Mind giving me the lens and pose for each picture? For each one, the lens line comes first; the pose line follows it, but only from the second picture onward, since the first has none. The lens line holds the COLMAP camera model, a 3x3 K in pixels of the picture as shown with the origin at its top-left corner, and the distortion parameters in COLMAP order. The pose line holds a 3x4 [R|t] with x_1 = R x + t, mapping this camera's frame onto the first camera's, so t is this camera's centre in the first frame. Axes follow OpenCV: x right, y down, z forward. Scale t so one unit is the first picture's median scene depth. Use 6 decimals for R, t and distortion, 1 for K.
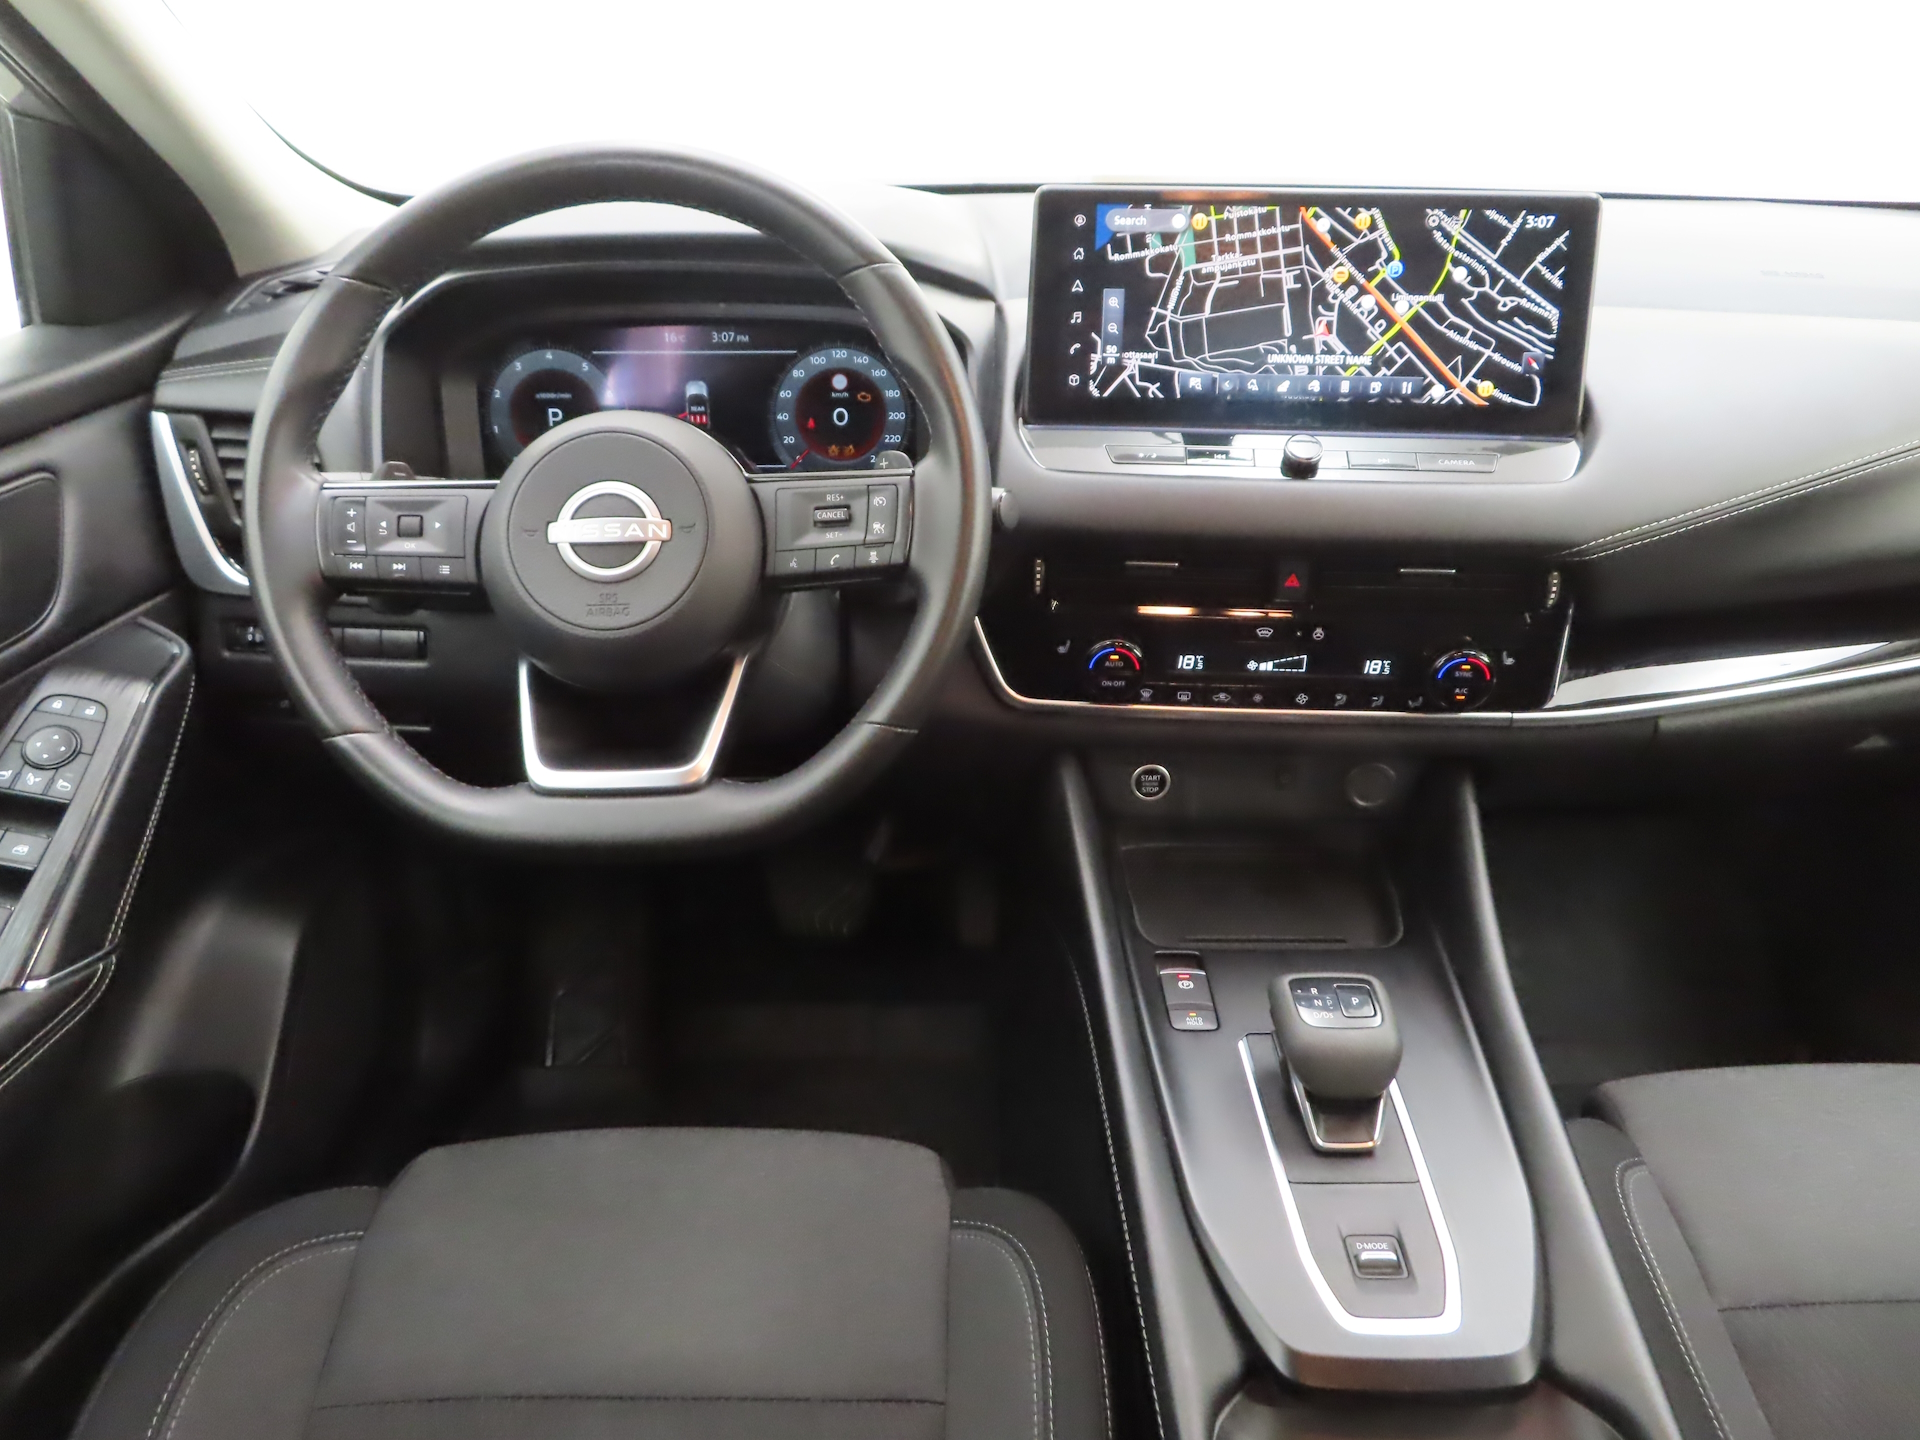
lens RADIAL K [[1341.5, 0, 960.0], [0, 1341.5, 720.0], [0, 0, 1]] dist [-0.009066, 0.007139]
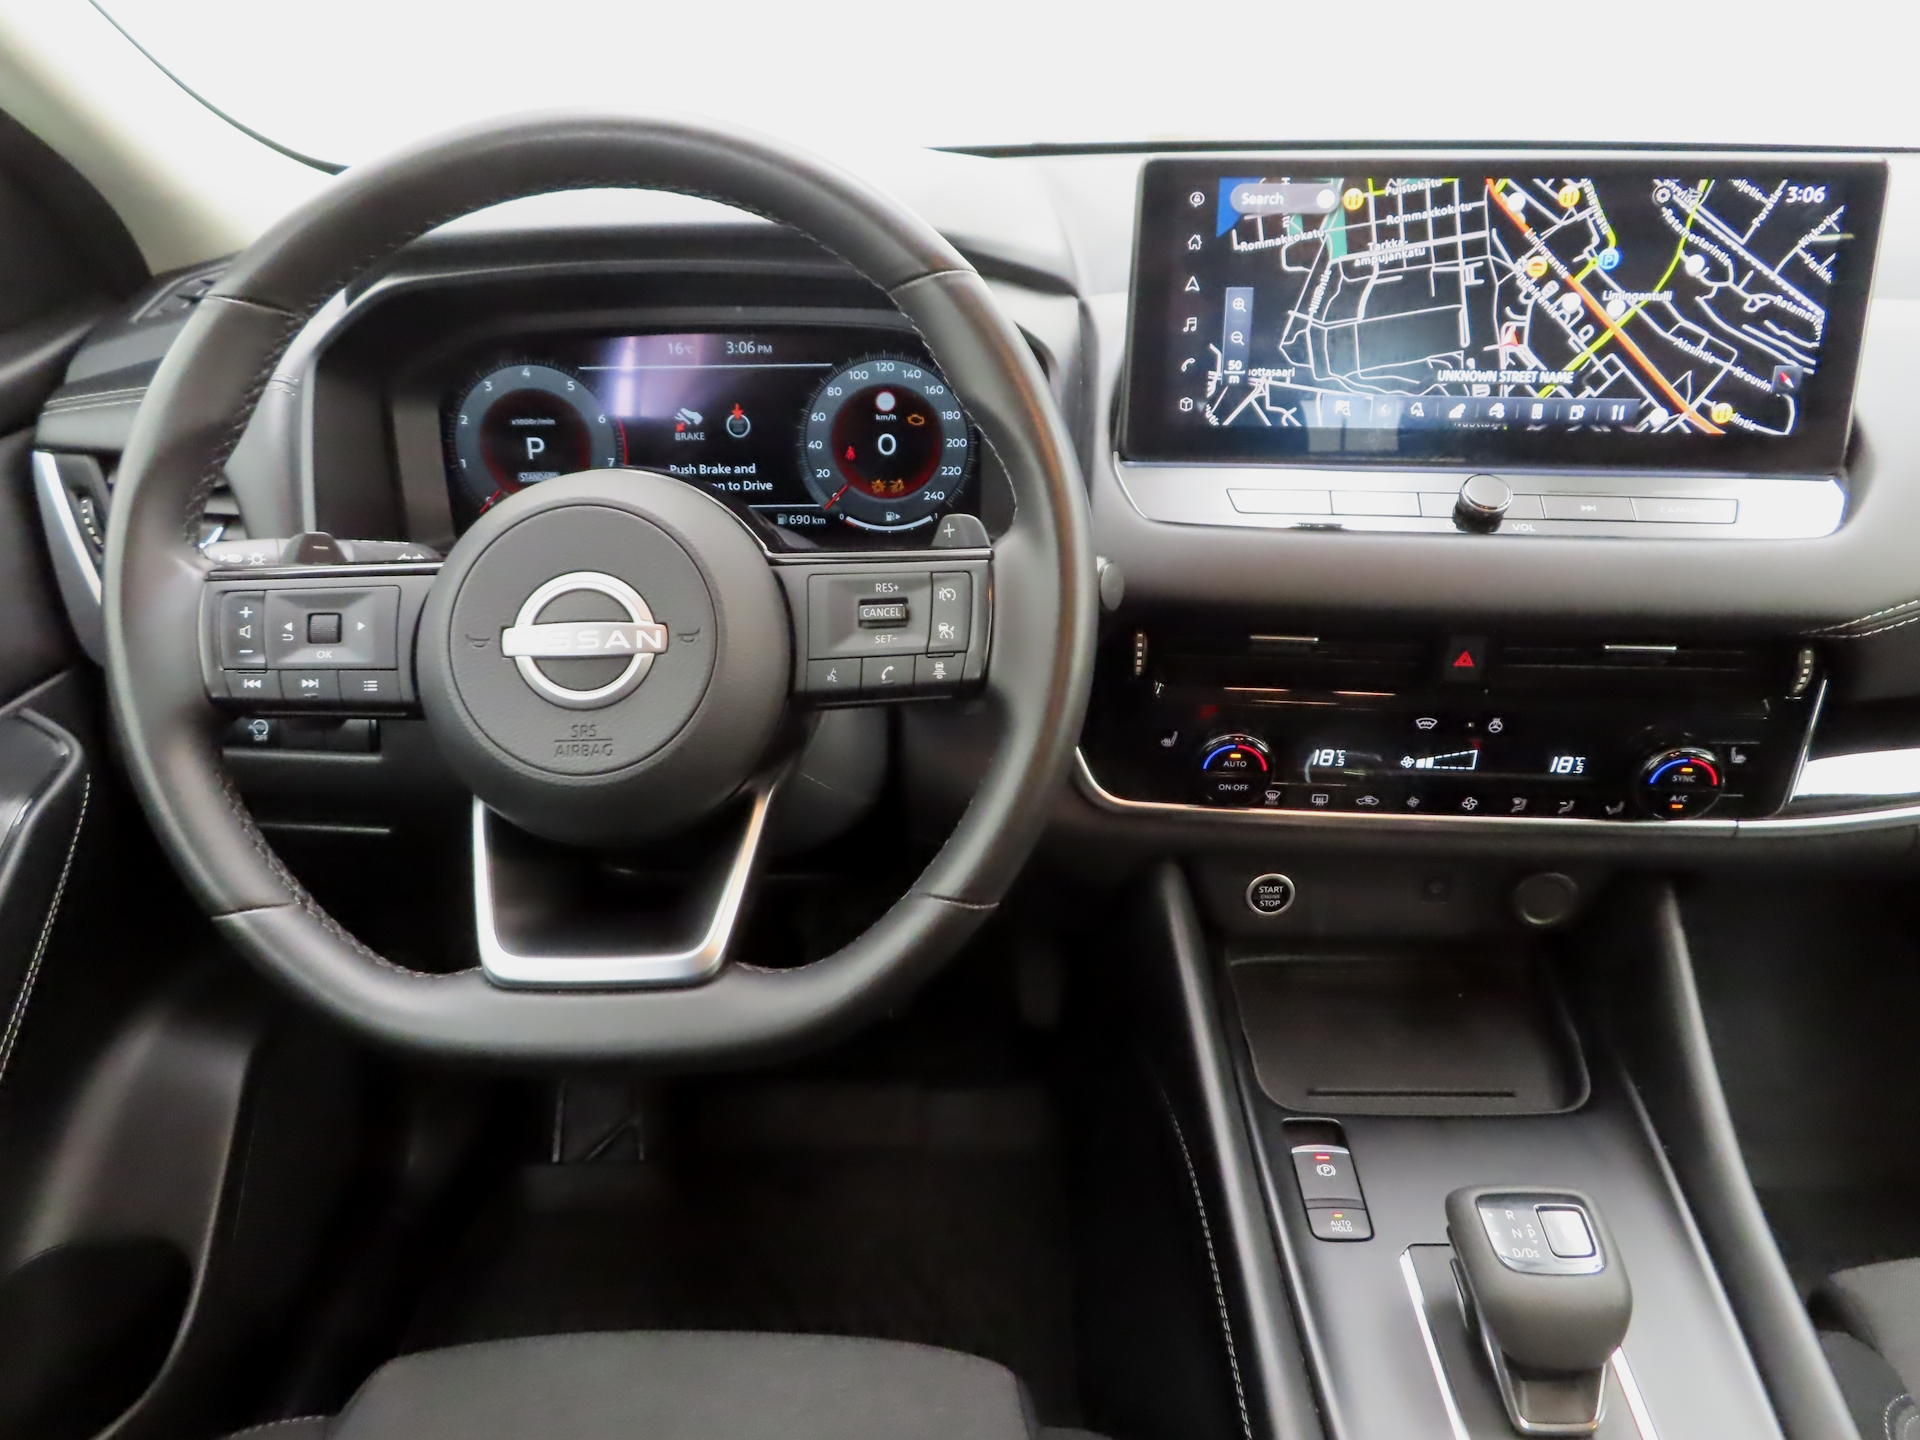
lens RADIAL K [[1341.5, 0, 960.0], [0, 1341.5, 720.0], [0, 0, 1]] dist [-0.009066, 0.007139]
pose [[0.999698, -0.002567, -0.024434, -0.029116], [0.003382, 0.999437, 0.033376, -0.098656], [0.024335, -0.033449, 0.999144, 0.213986]]
